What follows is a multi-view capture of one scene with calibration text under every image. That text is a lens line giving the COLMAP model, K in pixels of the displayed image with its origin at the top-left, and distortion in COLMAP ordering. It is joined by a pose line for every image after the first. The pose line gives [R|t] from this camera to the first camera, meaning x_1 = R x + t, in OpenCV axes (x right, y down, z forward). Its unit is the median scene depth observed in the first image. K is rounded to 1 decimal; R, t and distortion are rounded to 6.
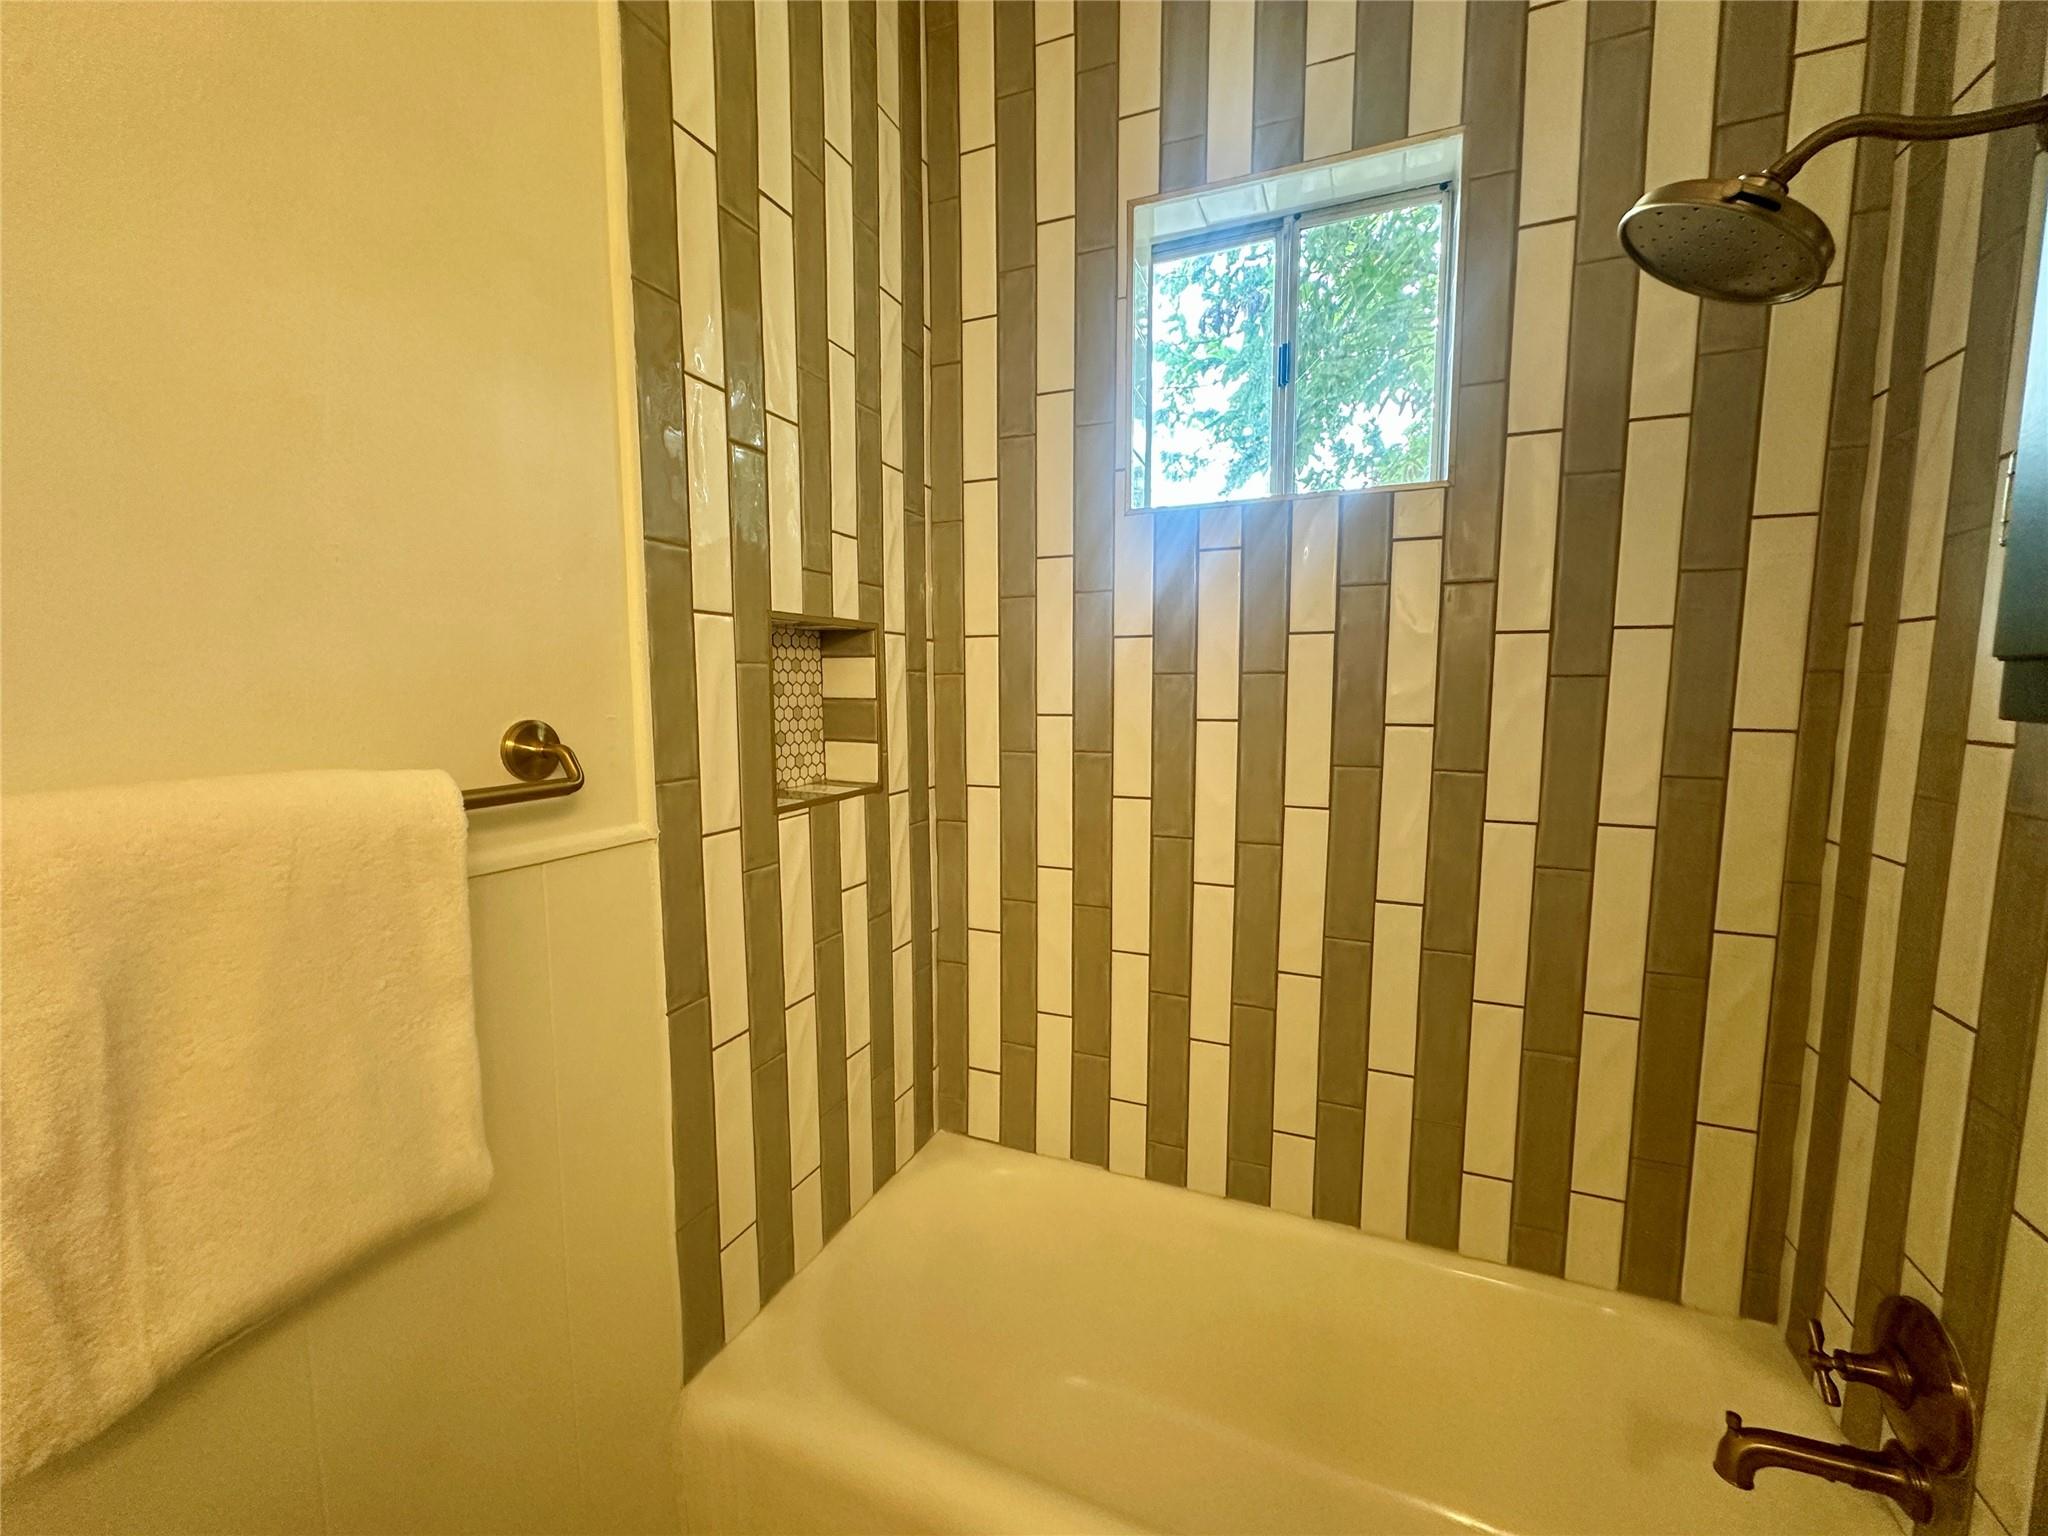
lens RADIAL K [[828.0, 0, 1024.0], [0, 828.0, 773.2], [0, 0, 1]] dist [-0.003284, 0.000781]
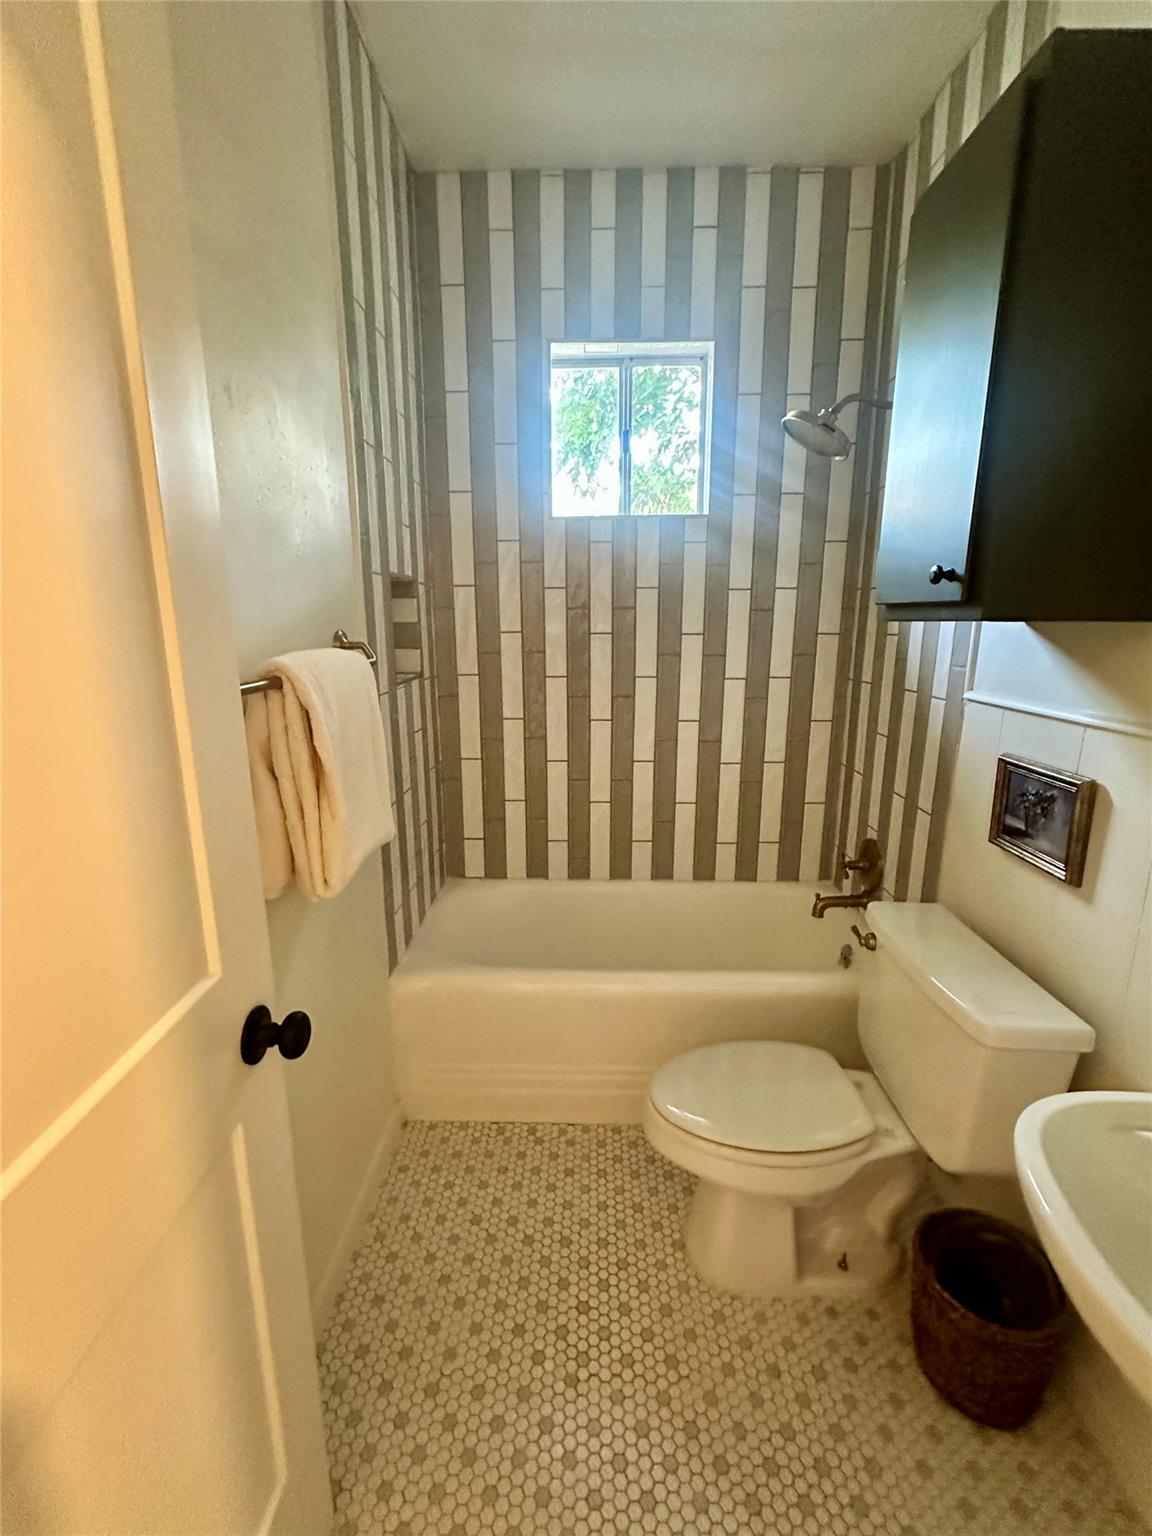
lens RADIAL K [[674.3, 0, 577.7], [0, 674.3, 767.9], [0, 0, 1]] dist [-0.002287, 0.000576]
pose [[0.929693, -0.083383, 0.358773, -0.427422], [0.040887, 0.991382, 0.124456, 0.052055], [-0.366059, -0.101036, 0.925091, -0.484676]]
